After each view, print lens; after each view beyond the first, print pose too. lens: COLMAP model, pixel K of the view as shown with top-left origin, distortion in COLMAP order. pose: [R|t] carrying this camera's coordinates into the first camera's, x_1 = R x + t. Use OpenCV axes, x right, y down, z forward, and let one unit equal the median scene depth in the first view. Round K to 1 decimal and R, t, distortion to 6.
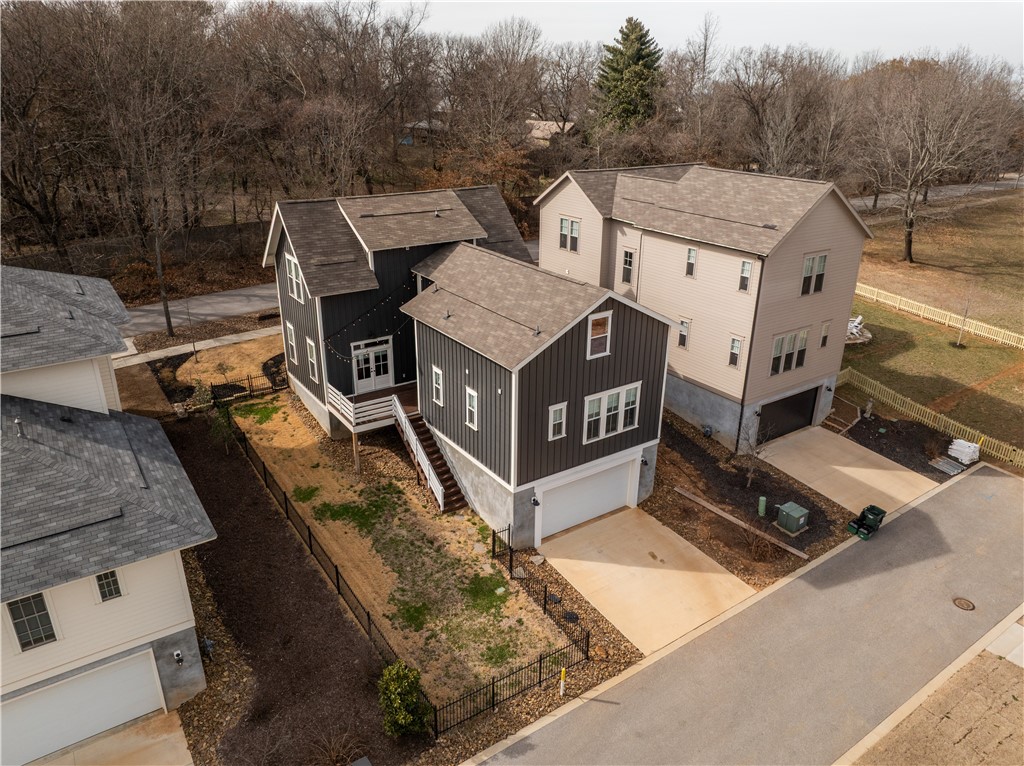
lens RADIAL K [[722.2, 0, 509.2], [0, 722.2, 378.5], [0, 0, 1]] dist [-0.031180, -0.007457]
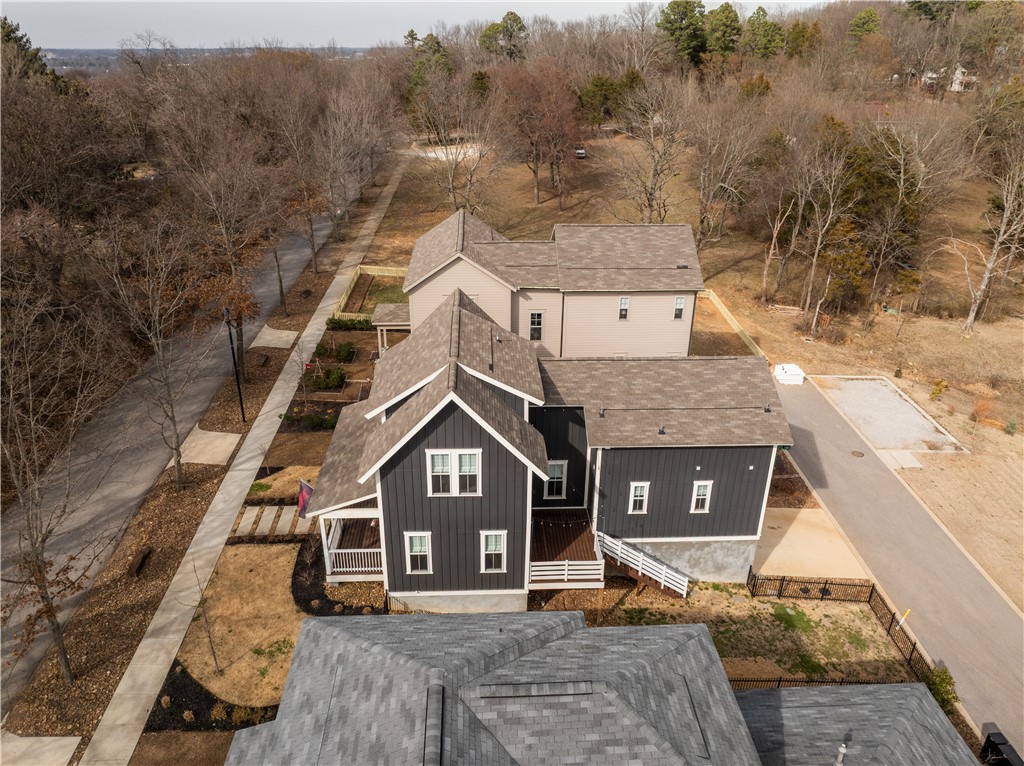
lens RADIAL K [[722.2, 0, 509.2], [0, 722.2, 378.5], [0, 0, 1]] dist [-0.031180, -0.007457]
pose [[0.526694, -0.364023, 0.768167, -0.870084], [0.316283, 0.922708, 0.220398, -0.406724], [-0.789024, 0.126876, 0.601119, 0.479067]]
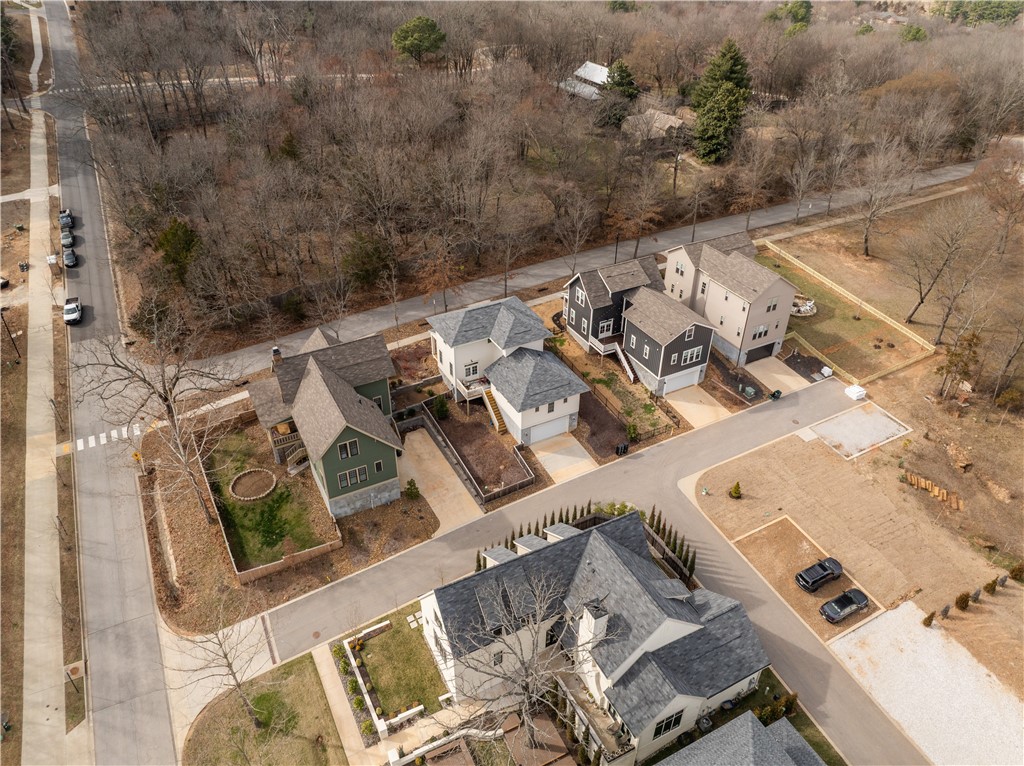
lens RADIAL K [[722.2, 0, 509.2], [0, 722.2, 378.5], [0, 0, 1]] dist [-0.031180, -0.007457]
pose [[0.993760, 0.059989, -0.094037, -0.300798], [-0.038540, 0.975807, 0.215211, -0.436562], [0.104672, -0.210244, 0.972029, -1.870419]]
